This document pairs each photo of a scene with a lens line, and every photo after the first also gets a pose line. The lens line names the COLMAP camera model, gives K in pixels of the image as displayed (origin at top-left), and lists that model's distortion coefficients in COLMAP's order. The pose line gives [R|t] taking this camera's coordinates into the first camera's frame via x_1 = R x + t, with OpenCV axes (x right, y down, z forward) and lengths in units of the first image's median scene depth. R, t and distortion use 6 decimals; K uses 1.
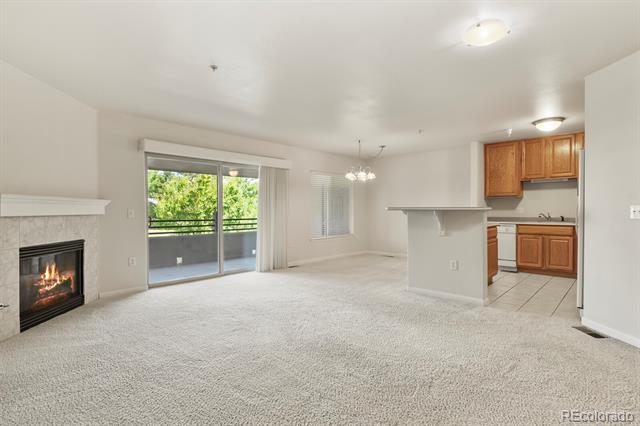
lens RADIAL K [[314.7, 0, 325.1], [0, 314.7, 215.8], [0, 0, 1]] dist [0.001453, -0.004072]
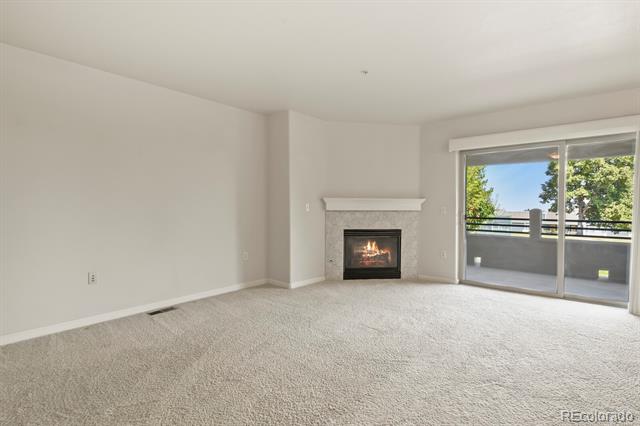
lens RADIAL K [[314.7, 0, 324.8], [0, 314.7, 209.4], [0, 0, 1]] dist [0.001453, -0.004072]
pose [[0.046129, 0.008443, -0.998900, 0.508288], [-0.019429, 0.999783, 0.007553, -0.011315], [0.998747, 0.019059, 0.046283, 0.582708]]
